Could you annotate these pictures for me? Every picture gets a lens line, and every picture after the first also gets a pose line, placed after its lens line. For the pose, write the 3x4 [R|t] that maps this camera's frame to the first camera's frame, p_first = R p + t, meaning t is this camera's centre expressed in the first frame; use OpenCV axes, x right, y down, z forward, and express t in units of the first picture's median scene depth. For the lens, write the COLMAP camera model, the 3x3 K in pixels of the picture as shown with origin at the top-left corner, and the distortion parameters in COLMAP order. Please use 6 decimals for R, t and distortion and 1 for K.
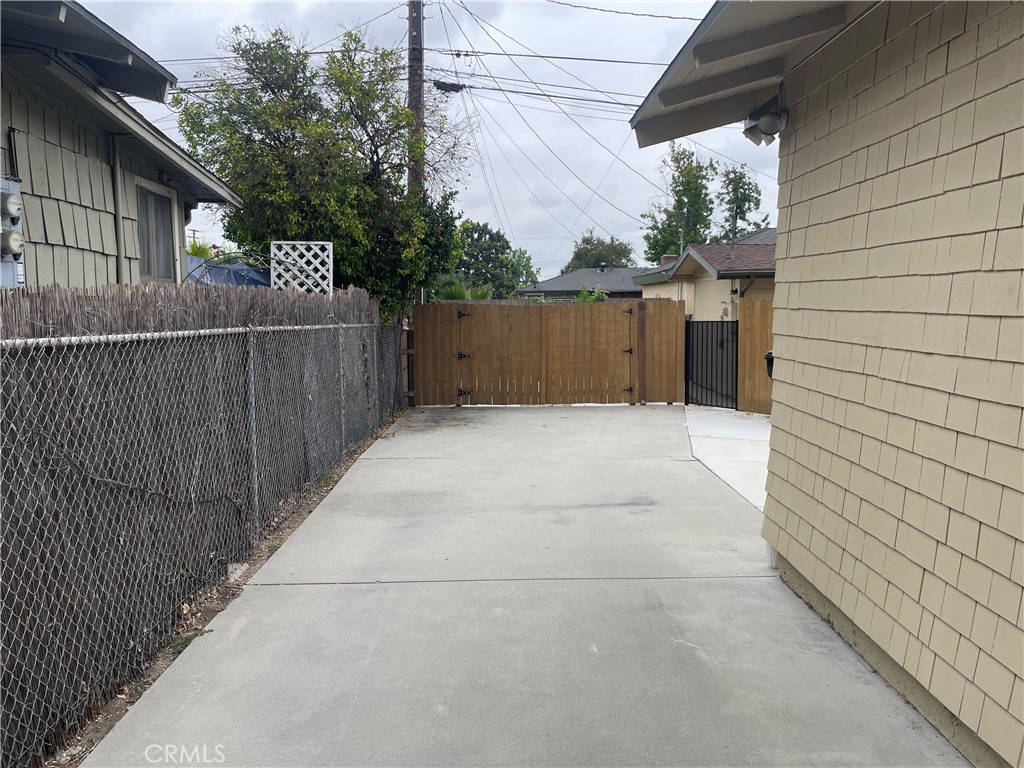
lens RADIAL K [[783.3, 0, 512.3], [0, 783.3, 383.4], [0, 0, 1]] dist [0.039093, -0.019786]
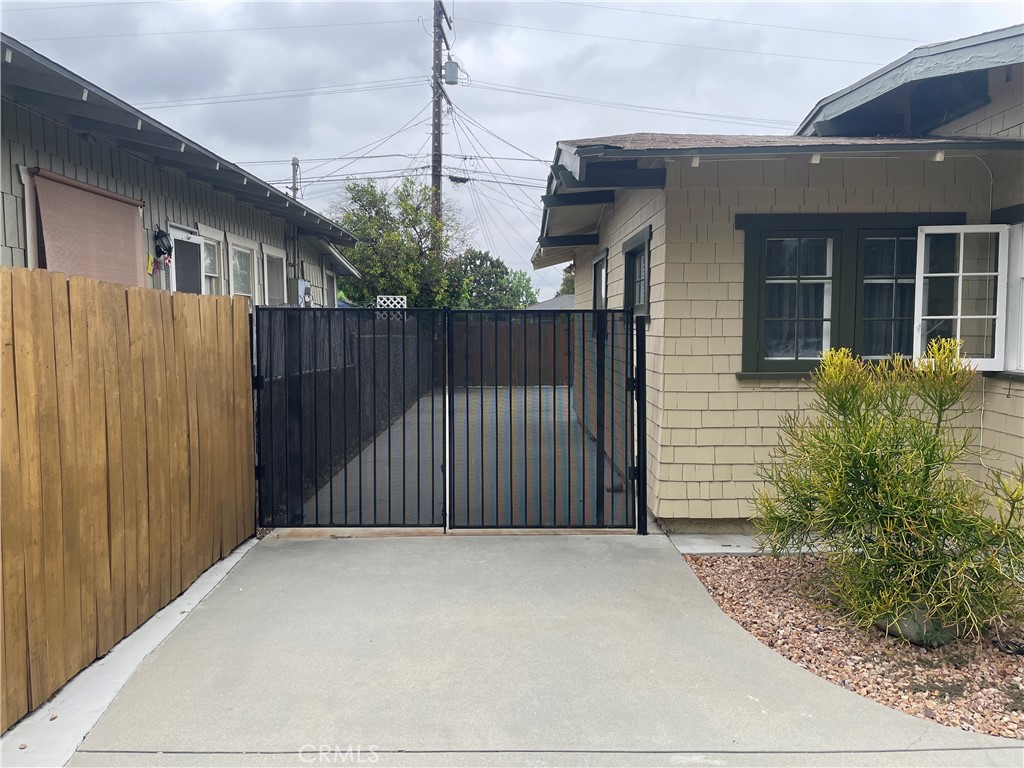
lens RADIAL K [[783.3, 0, 510.7], [0, 783.3, 381.9], [0, 0, 1]] dist [0.039093, -0.019786]
pose [[0.999985, 0.003408, -0.004264, 0.036707], [-0.003517, 0.999662, -0.025766, 0.064774], [0.004175, 0.025781, 0.999659, -0.693664]]
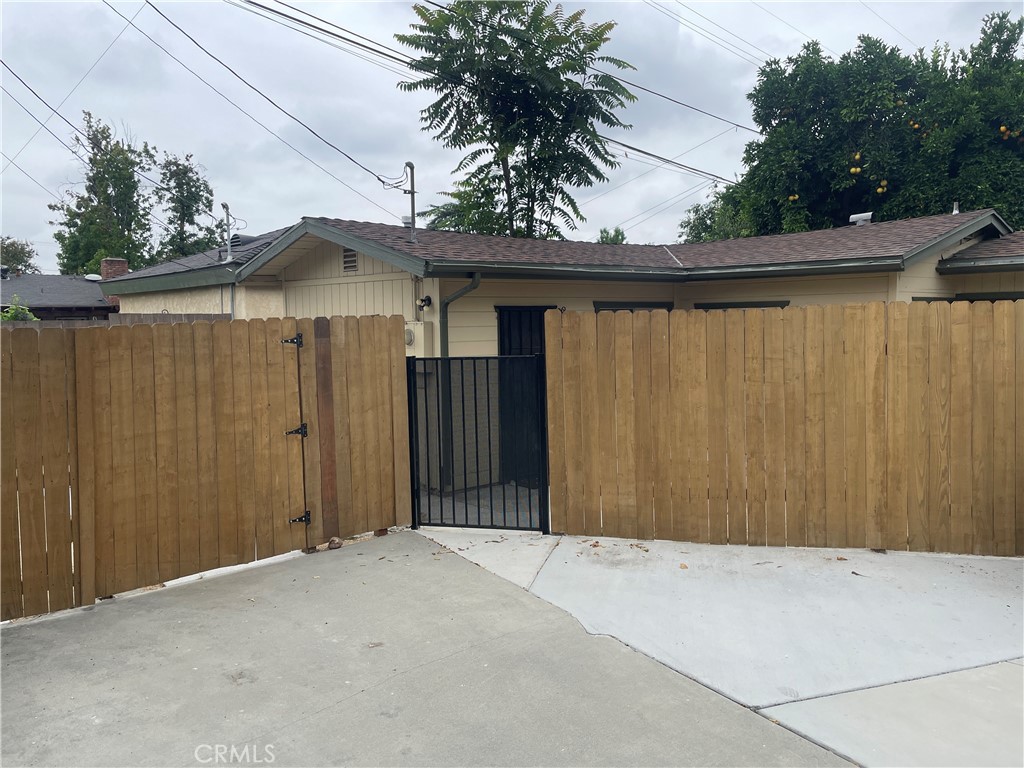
lens RADIAL K [[783.3, 0, 514.4], [0, 783.3, 378.9], [0, 0, 1]] dist [0.039093, -0.019786]
pose [[0.744399, -0.054430, 0.665513, -0.051273], [0.075859, 0.997113, -0.003301, -0.059108], [-0.663412, 0.052942, 0.746379, 0.590481]]
